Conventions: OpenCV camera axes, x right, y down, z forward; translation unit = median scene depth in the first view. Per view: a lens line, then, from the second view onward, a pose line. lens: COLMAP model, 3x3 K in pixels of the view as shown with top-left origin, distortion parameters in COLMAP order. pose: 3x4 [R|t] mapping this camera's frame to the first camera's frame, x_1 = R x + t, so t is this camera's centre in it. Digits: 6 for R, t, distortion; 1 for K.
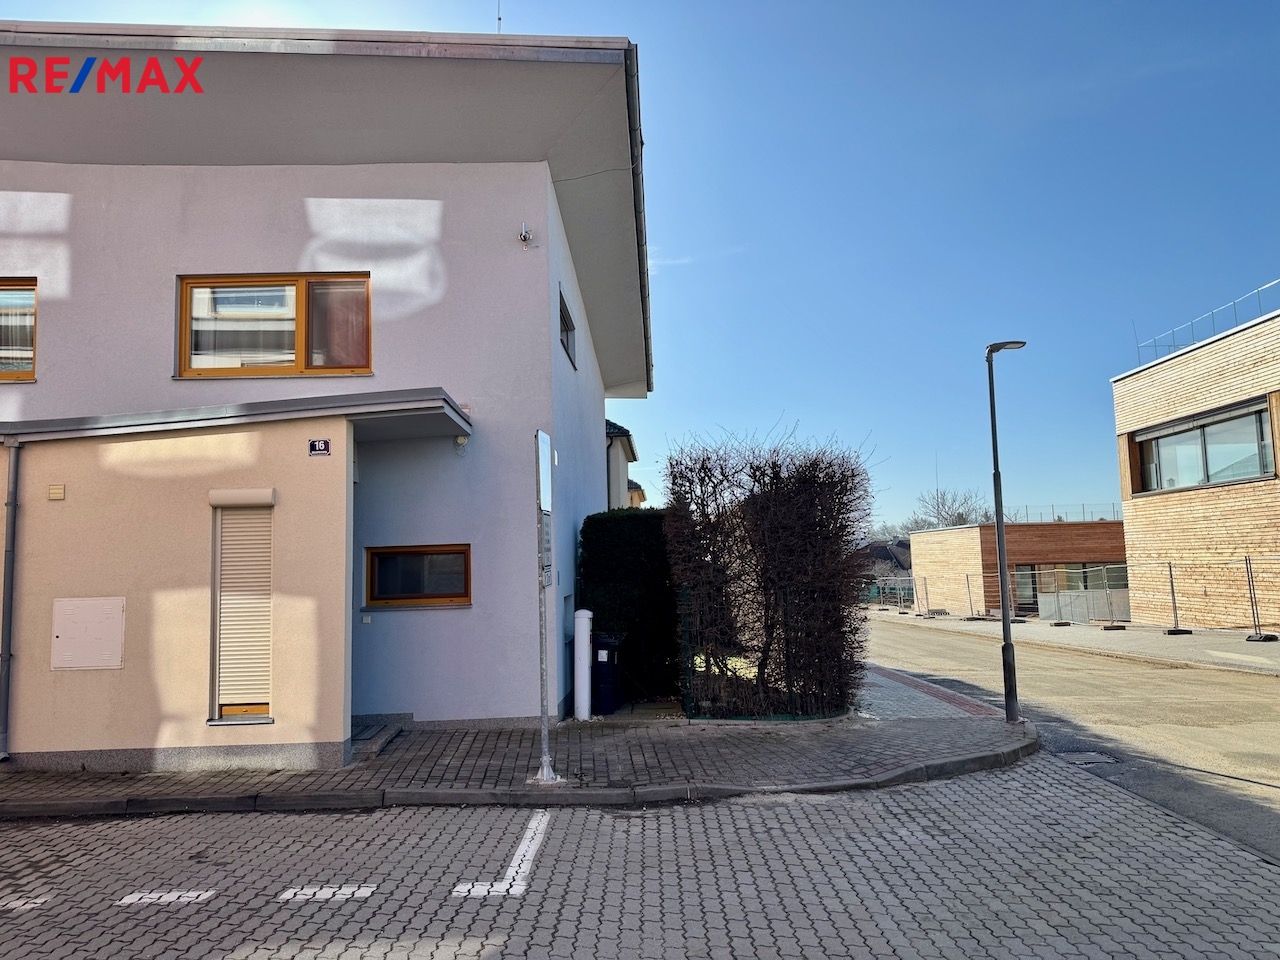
lens RADIAL K [[894.4, 0, 634.7], [0, 894.4, 484.5], [0, 0, 1]] dist [0.037375, -0.039885]
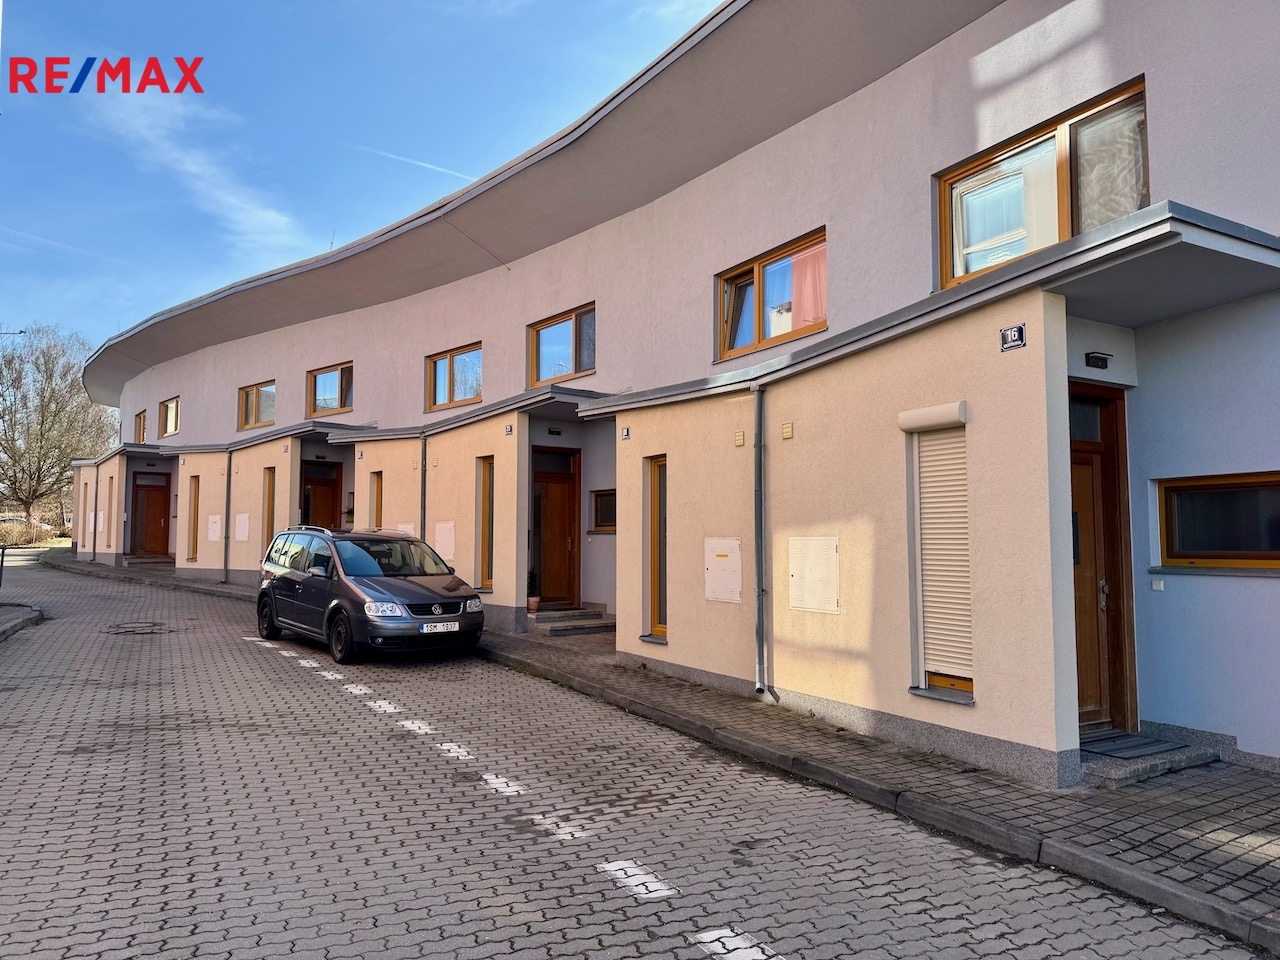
lens RADIAL K [[894.4, 0, 639.6], [0, 894.4, 488.9], [0, 0, 1]] dist [0.037375, -0.039885]
pose [[0.466246, -0.026502, -0.884258, 0.171908], [0.064542, 0.997906, 0.004123, 0.068398], [0.882297, -0.058994, 0.466981, 0.467850]]
